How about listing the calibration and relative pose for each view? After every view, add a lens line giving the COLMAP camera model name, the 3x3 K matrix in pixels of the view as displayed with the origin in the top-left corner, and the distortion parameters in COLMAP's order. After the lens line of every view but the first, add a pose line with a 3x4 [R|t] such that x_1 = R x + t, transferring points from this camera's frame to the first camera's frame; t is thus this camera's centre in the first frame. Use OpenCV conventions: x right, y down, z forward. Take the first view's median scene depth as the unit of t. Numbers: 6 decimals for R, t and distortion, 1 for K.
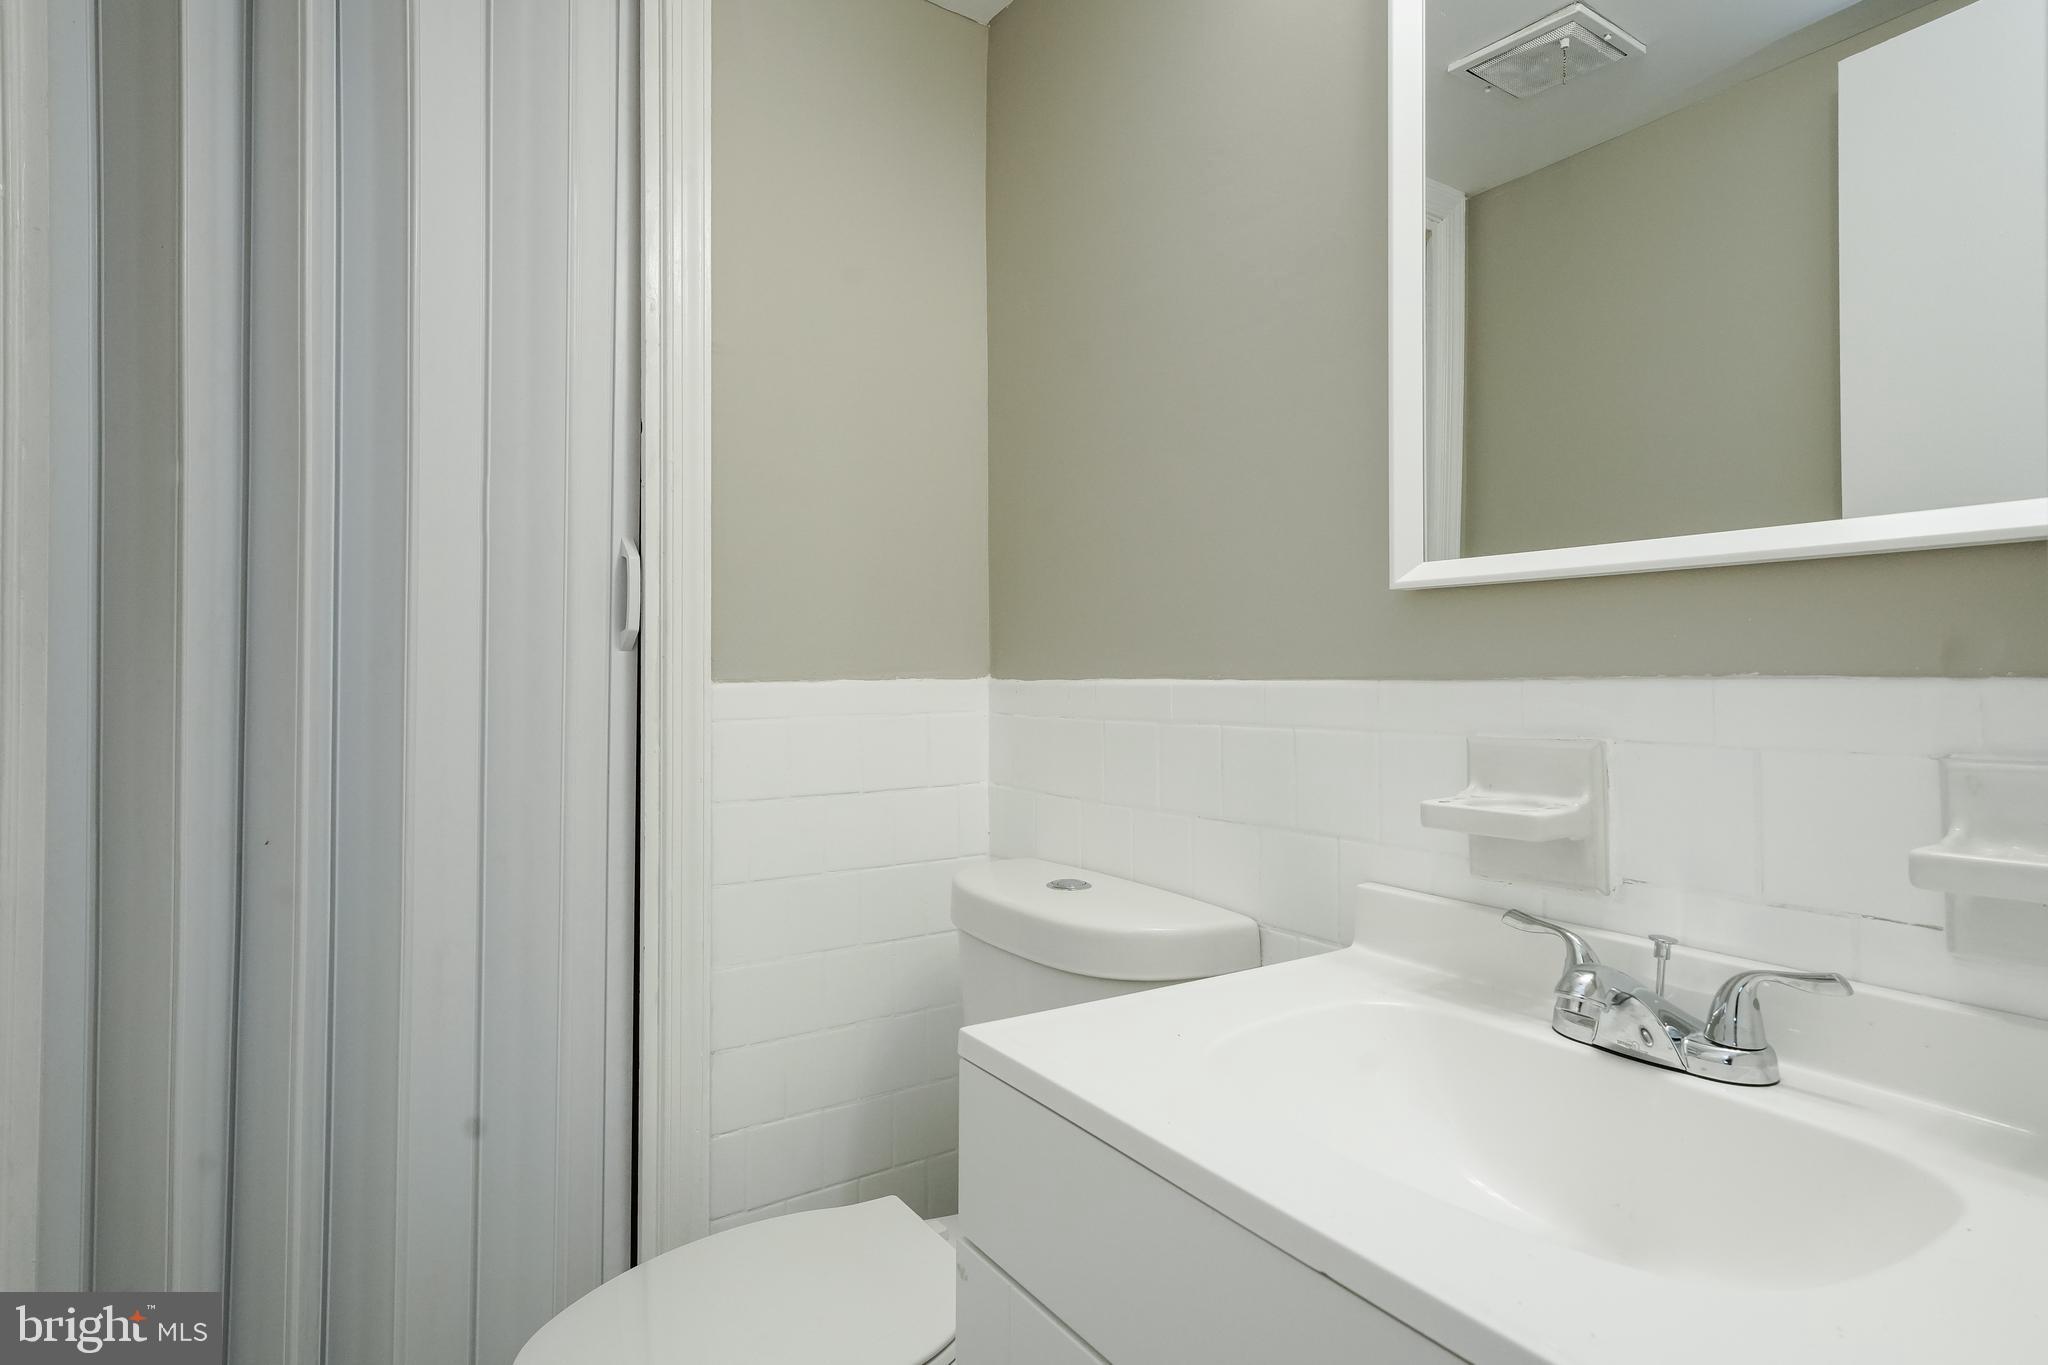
lens RADIAL K [[1090.6, 0, 1022.2], [0, 1090.6, 660.1], [0, 0, 1]] dist [0.024601, -0.000990]
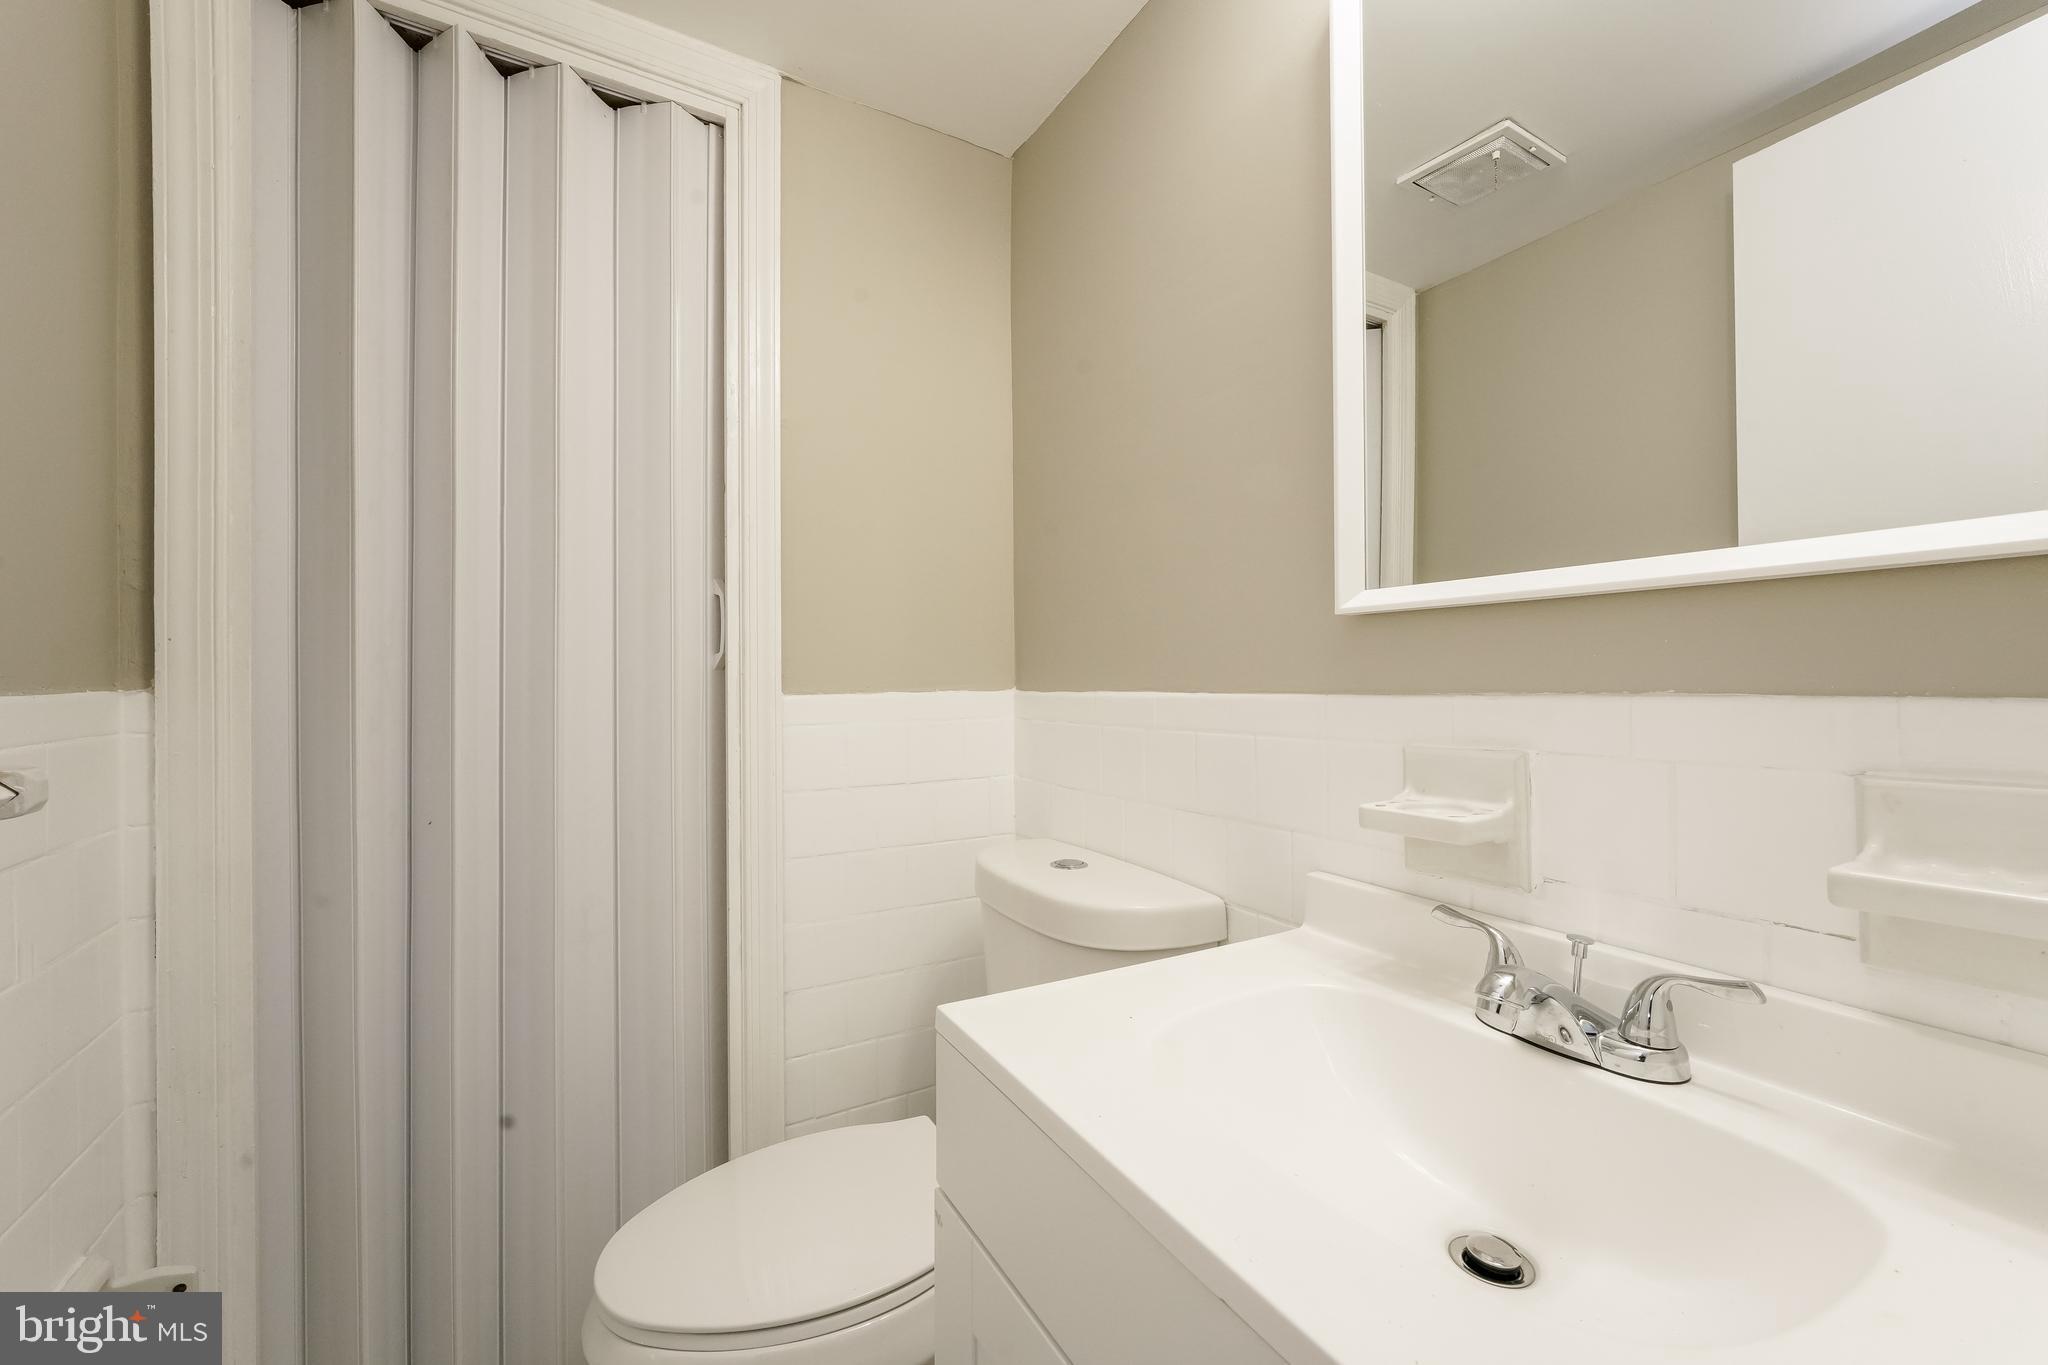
lens RADIAL K [[830.2, 0, 1024.0], [0, 830.2, 682.5], [0, 0, 1]] dist [-0.005909, 0.001032]
pose [[0.997800, -0.003408, -0.066210, 0.081629], [0.004308, 0.999900, 0.013458, -0.008598], [0.066157, -0.013714, 0.997715, 0.139557]]
